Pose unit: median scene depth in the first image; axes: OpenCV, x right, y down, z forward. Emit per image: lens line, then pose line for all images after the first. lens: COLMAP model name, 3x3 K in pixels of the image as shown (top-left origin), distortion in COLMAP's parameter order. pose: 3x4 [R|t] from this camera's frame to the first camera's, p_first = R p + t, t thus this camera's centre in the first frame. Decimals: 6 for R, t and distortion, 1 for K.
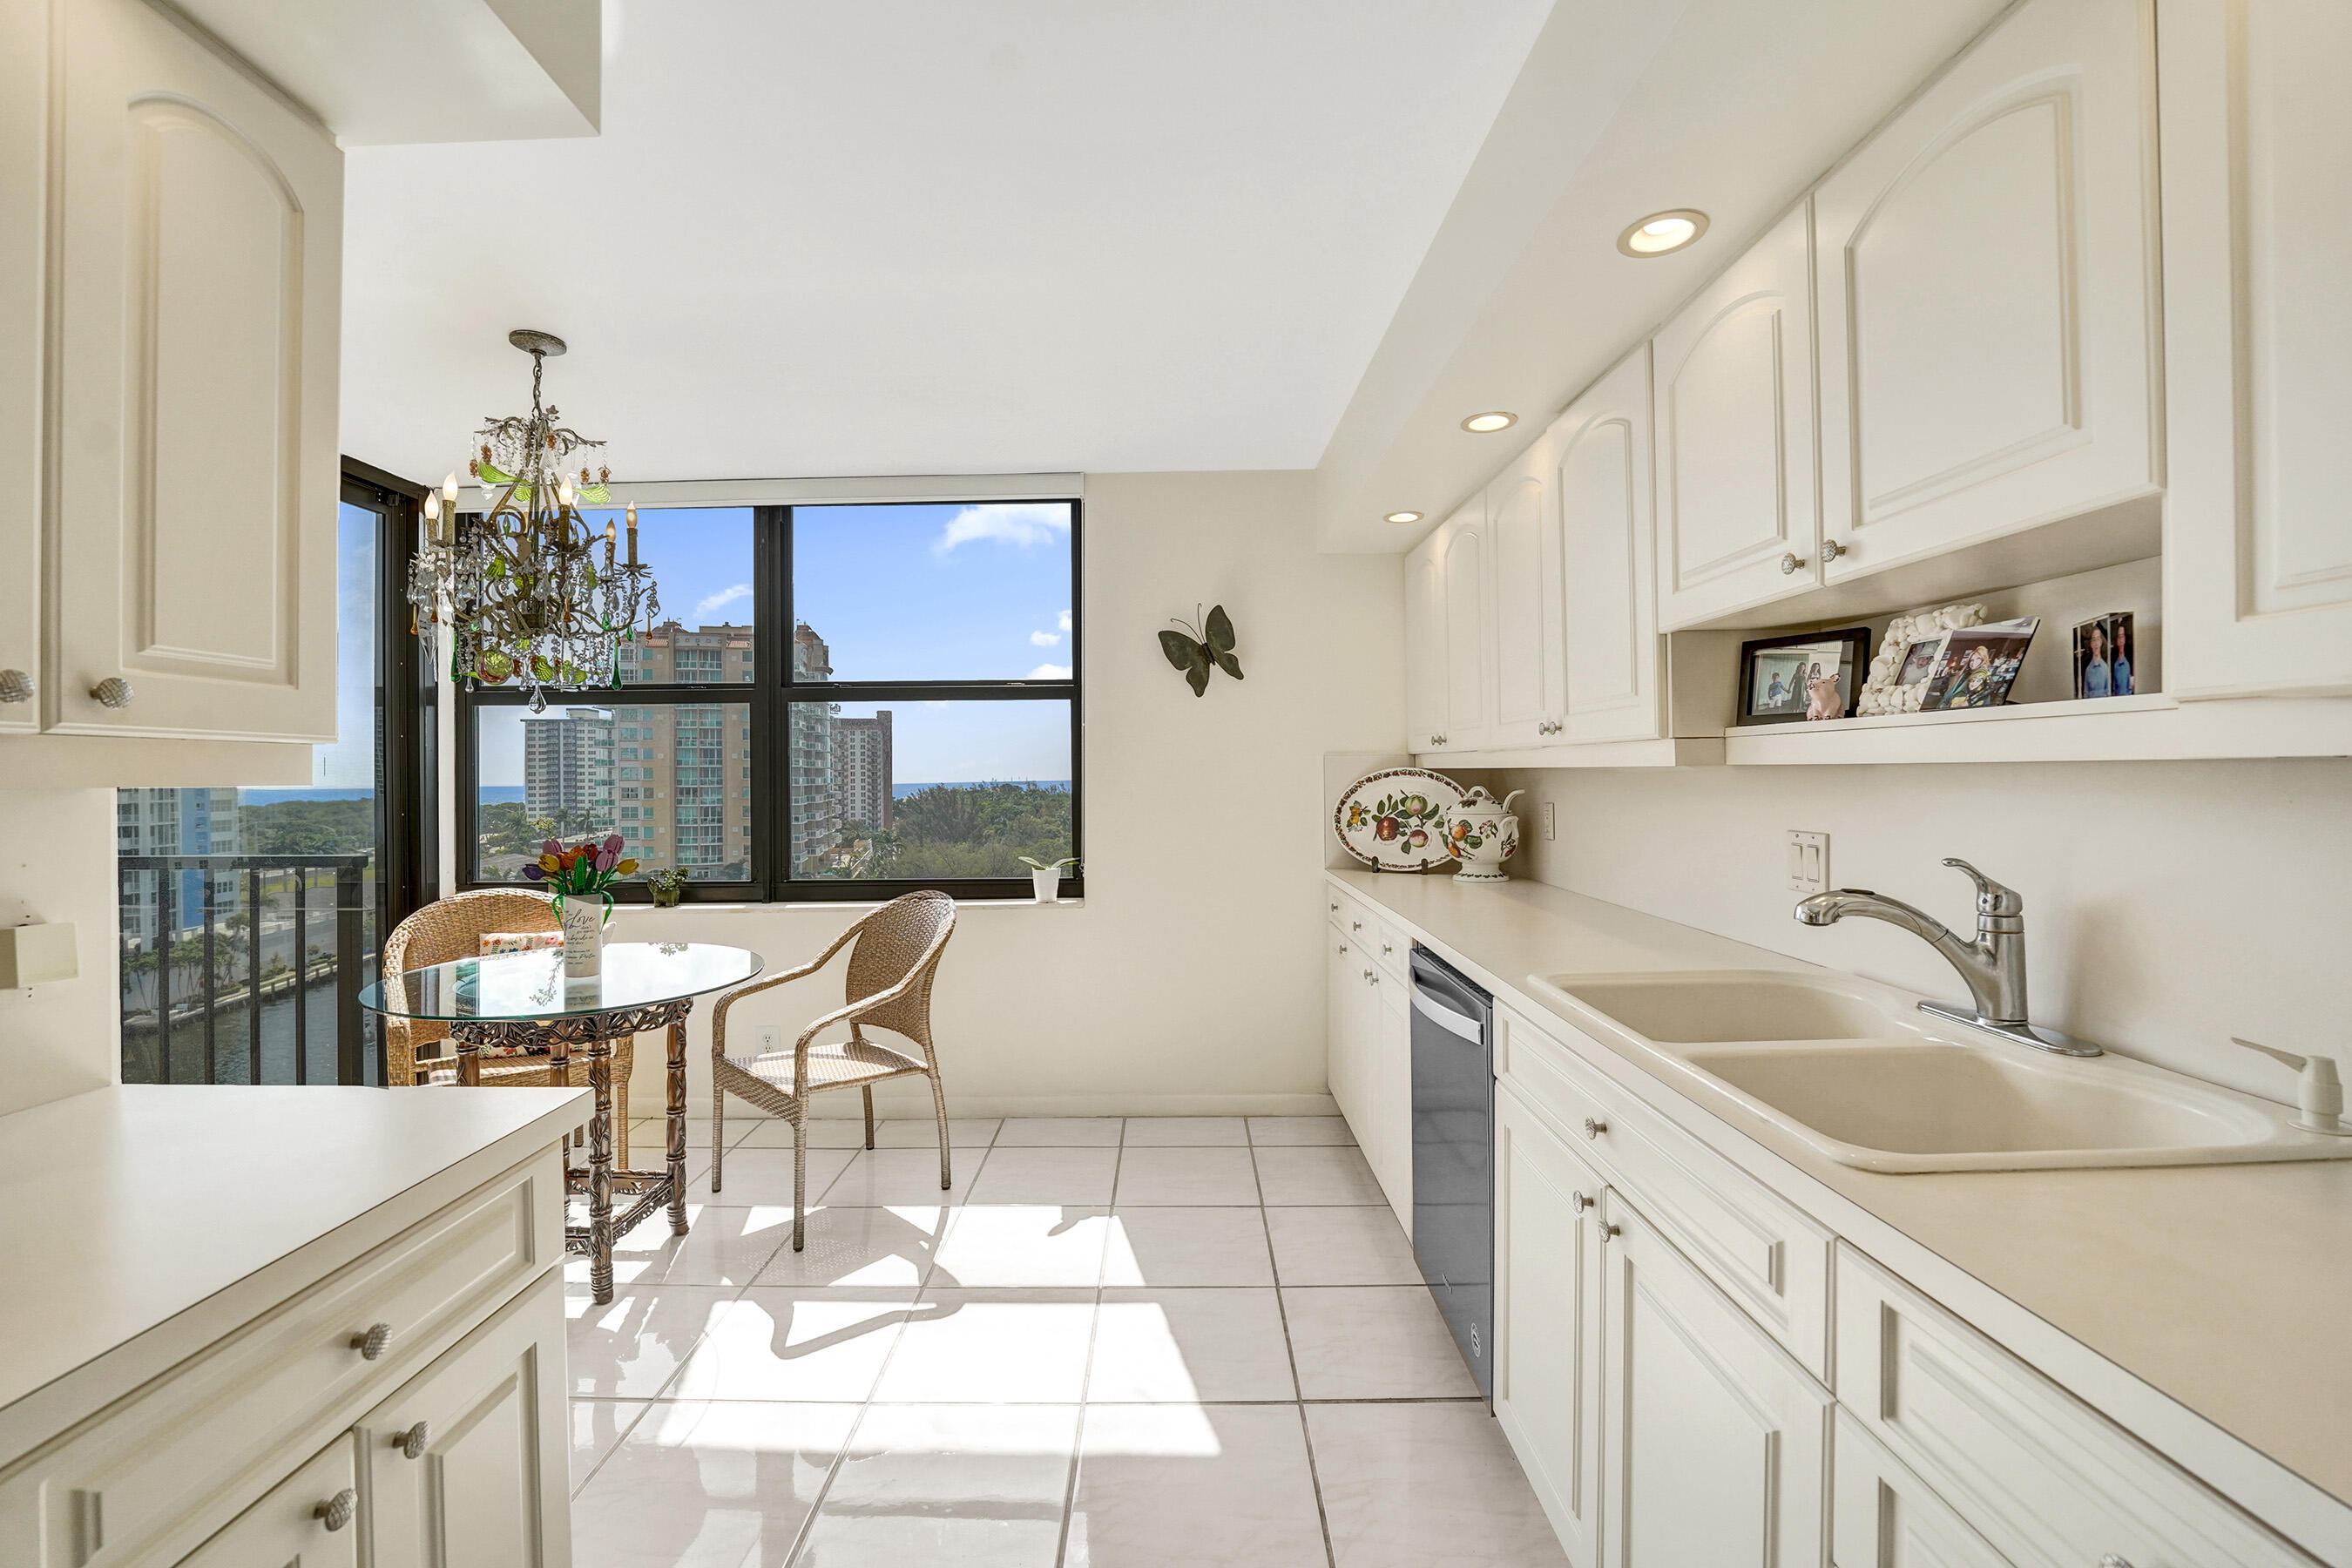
lens RADIAL K [[971.0, 0, 1180.4], [0, 971.0, 779.7], [0, 0, 1]] dist [-0.029326, 0.003627]
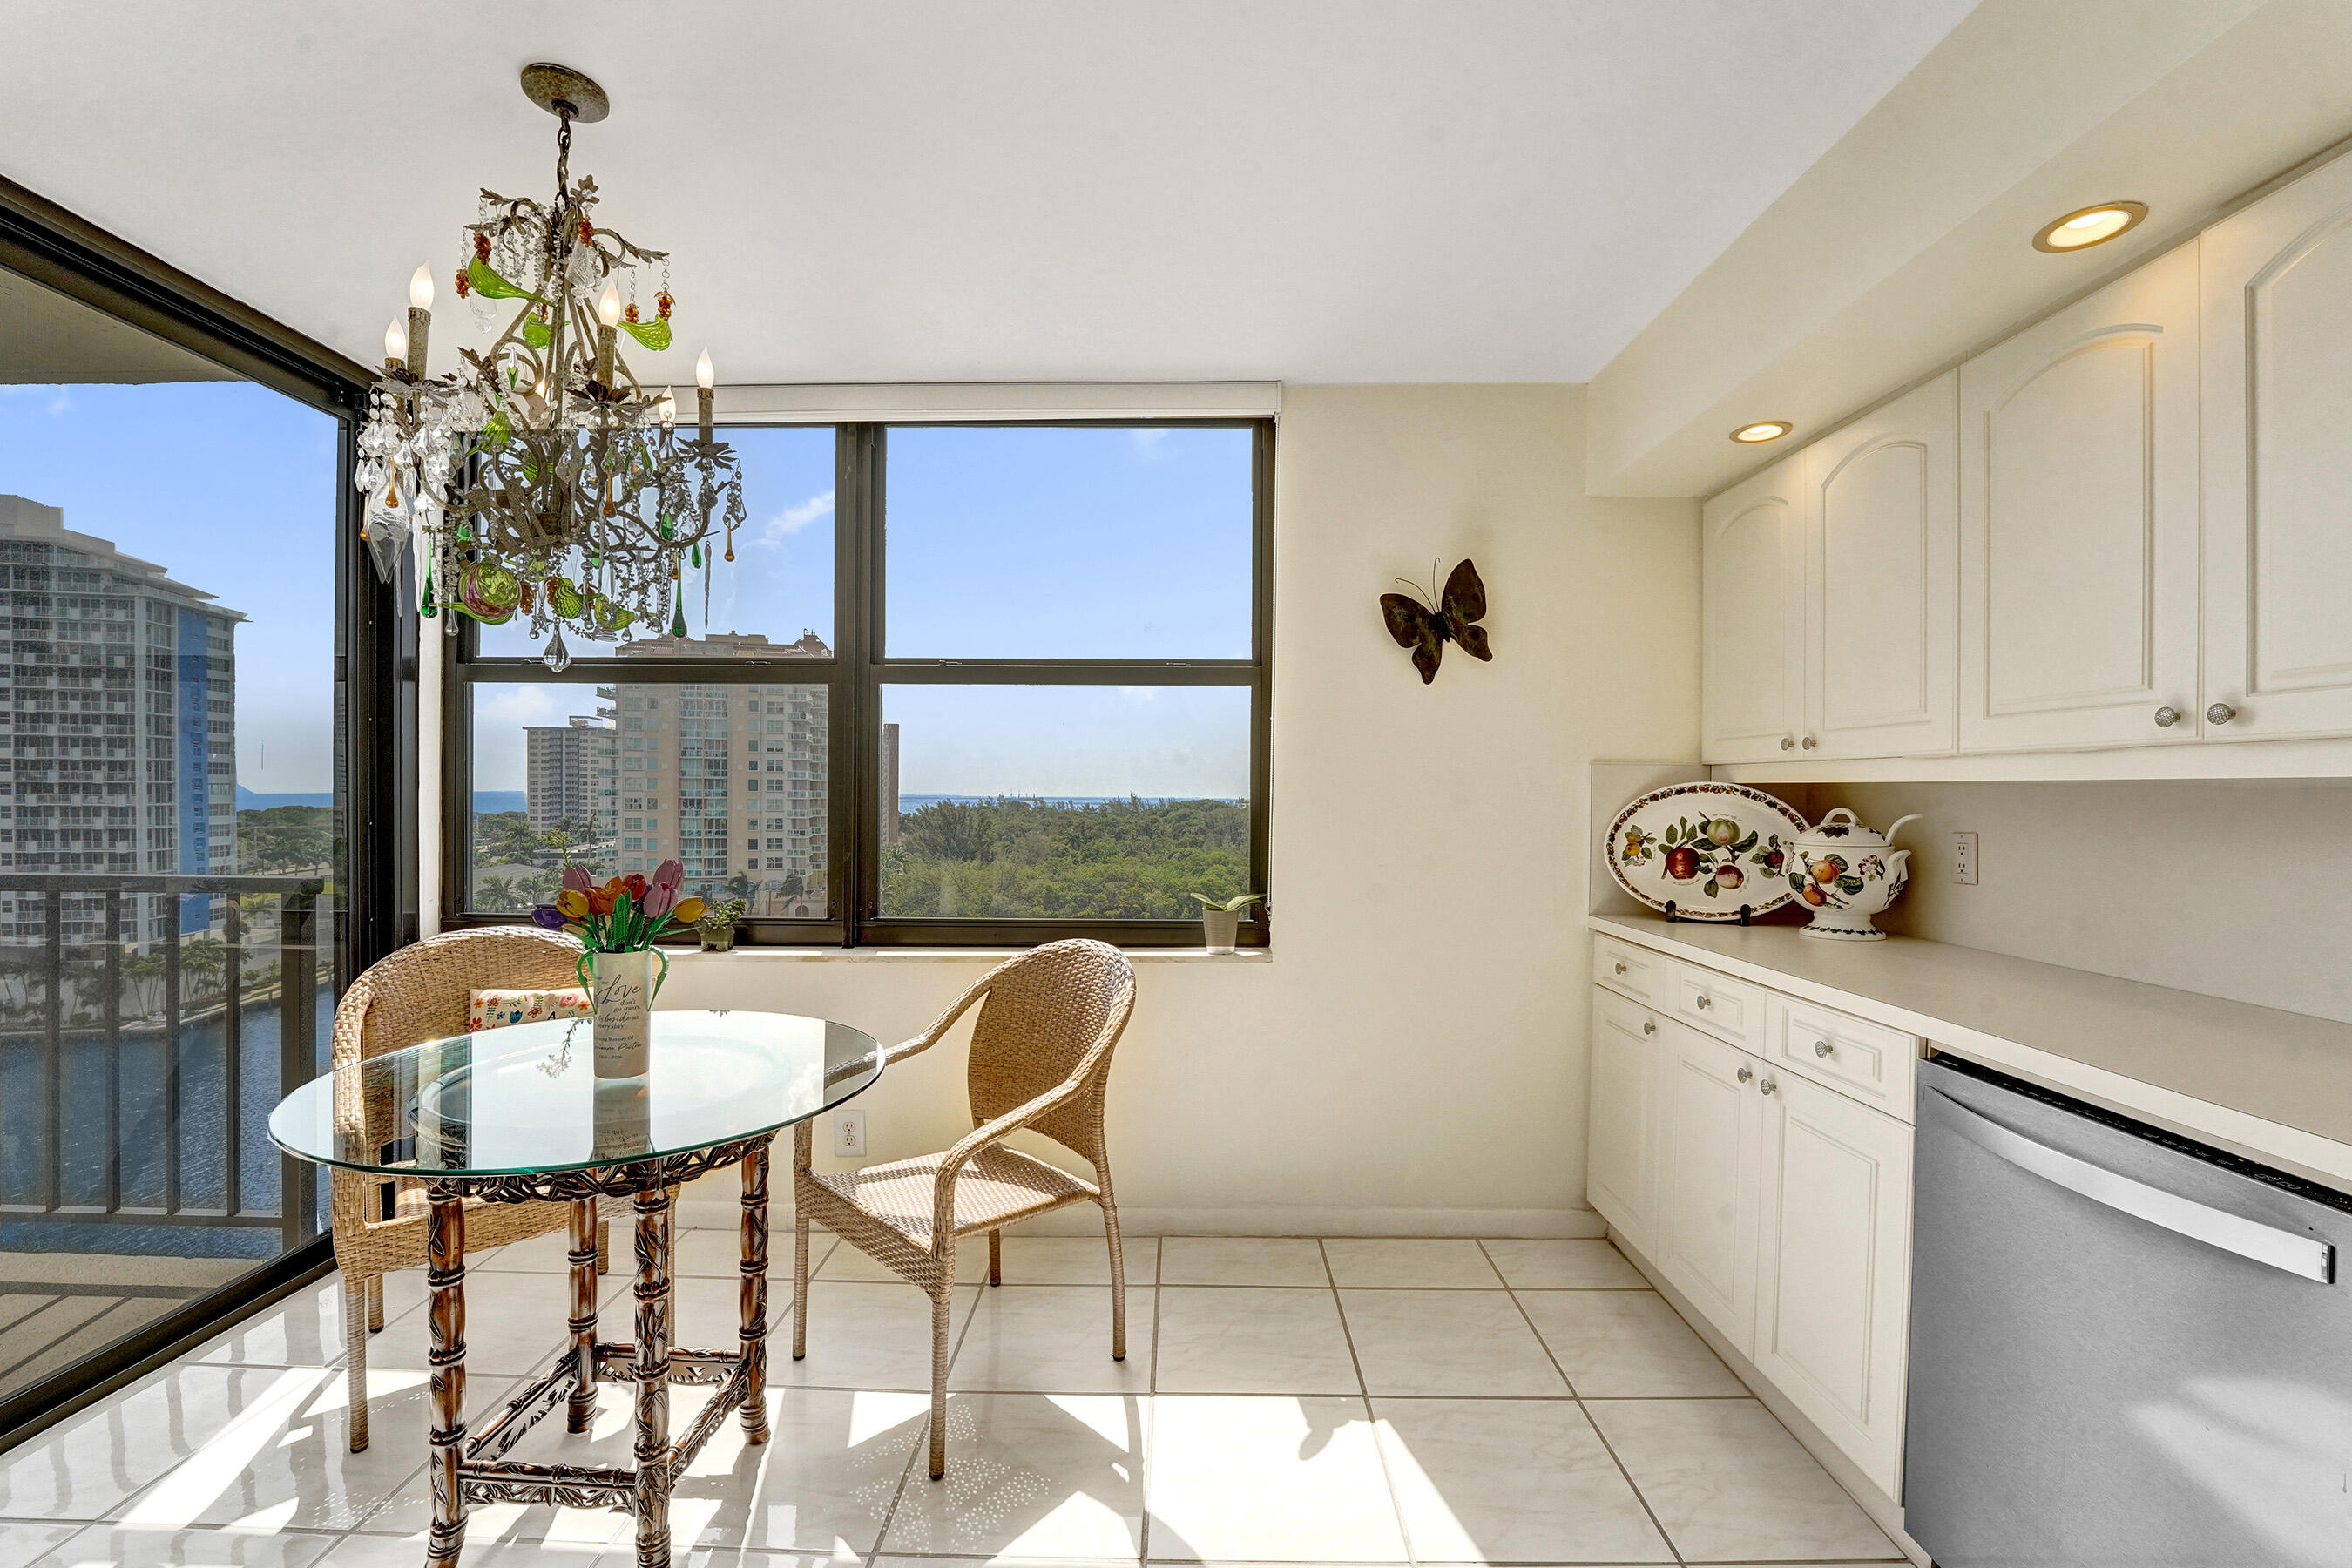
lens RADIAL K [[971.0, 0, 1181.5], [0, 971.0, 808.0], [0, 0, 1]] dist [-0.029326, 0.003627]
pose [[0.999874, 0.015850, -0.000249, -0.177199], [-0.015847, 0.999831, 0.009326, 0.007005], [0.000397, -0.009321, 0.999956, 0.252695]]
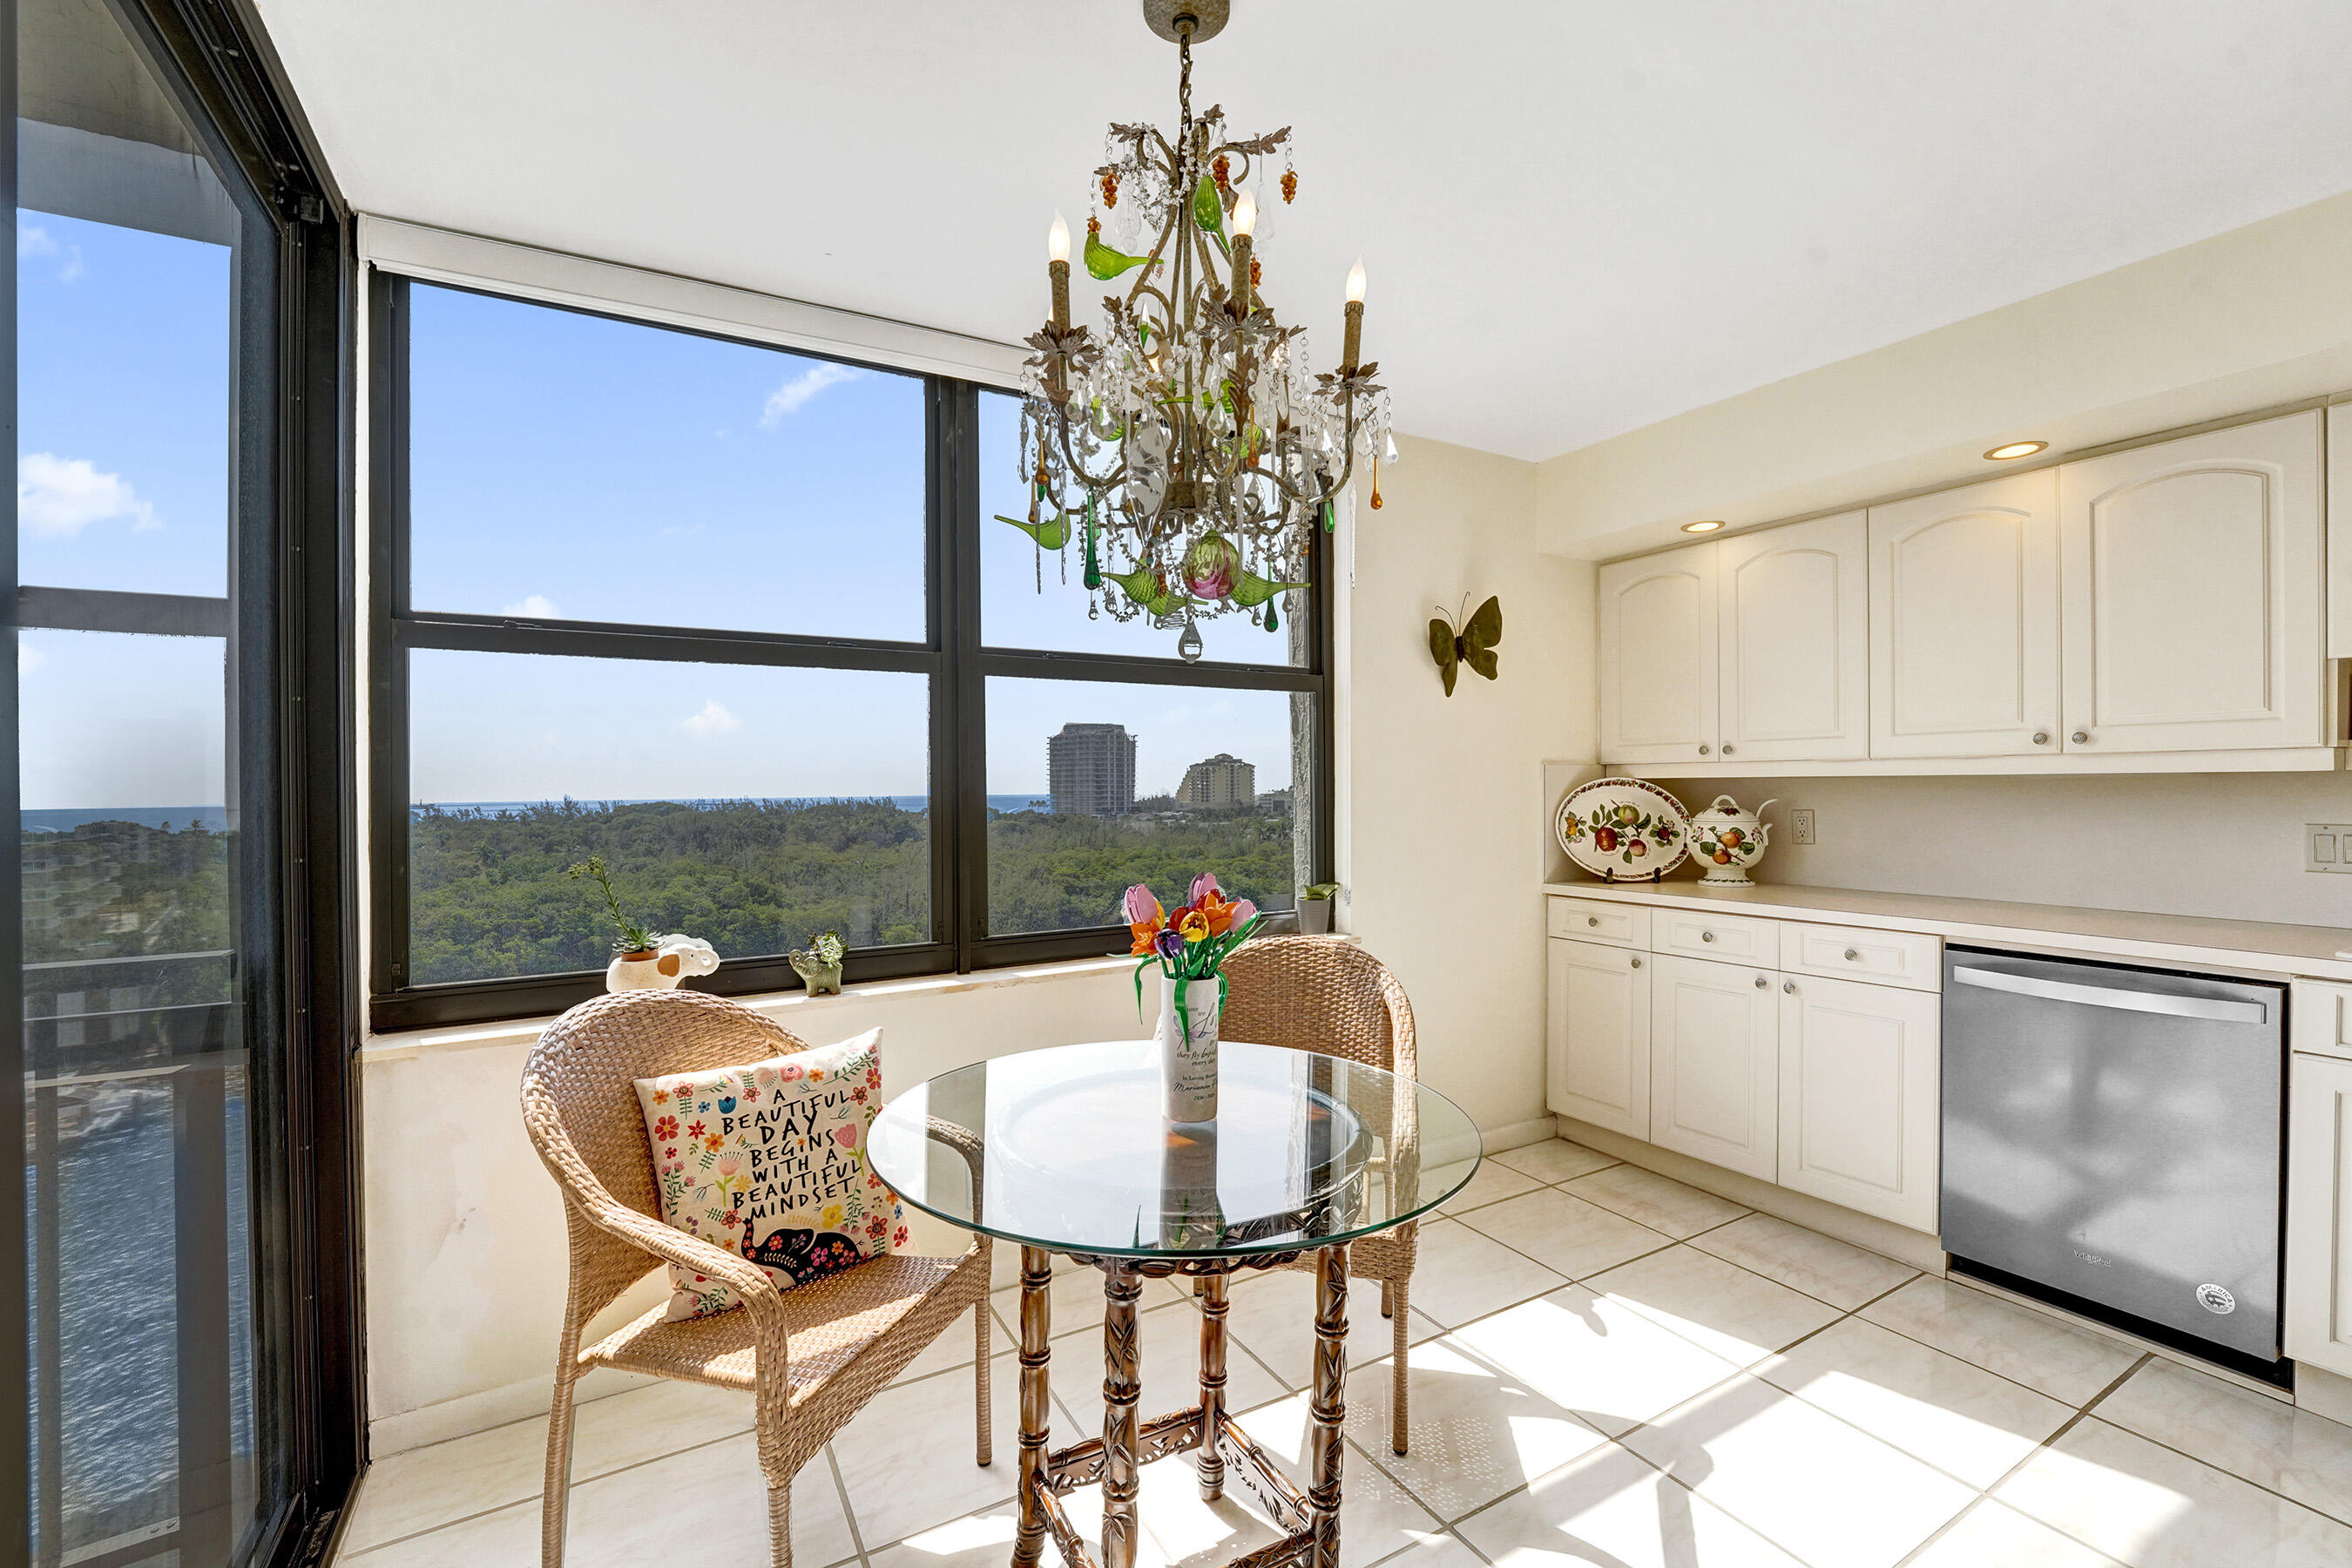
lens RADIAL K [[971.0, 0, 1181.8], [0, 971.0, 805.4], [0, 0, 1]] dist [-0.029326, 0.003627]
pose [[0.866991, -0.007746, 0.498264, -0.662344], [0.005483, 0.999967, 0.006006, 0.007590], [-0.498294, -0.002475, 0.867004, 0.359116]]
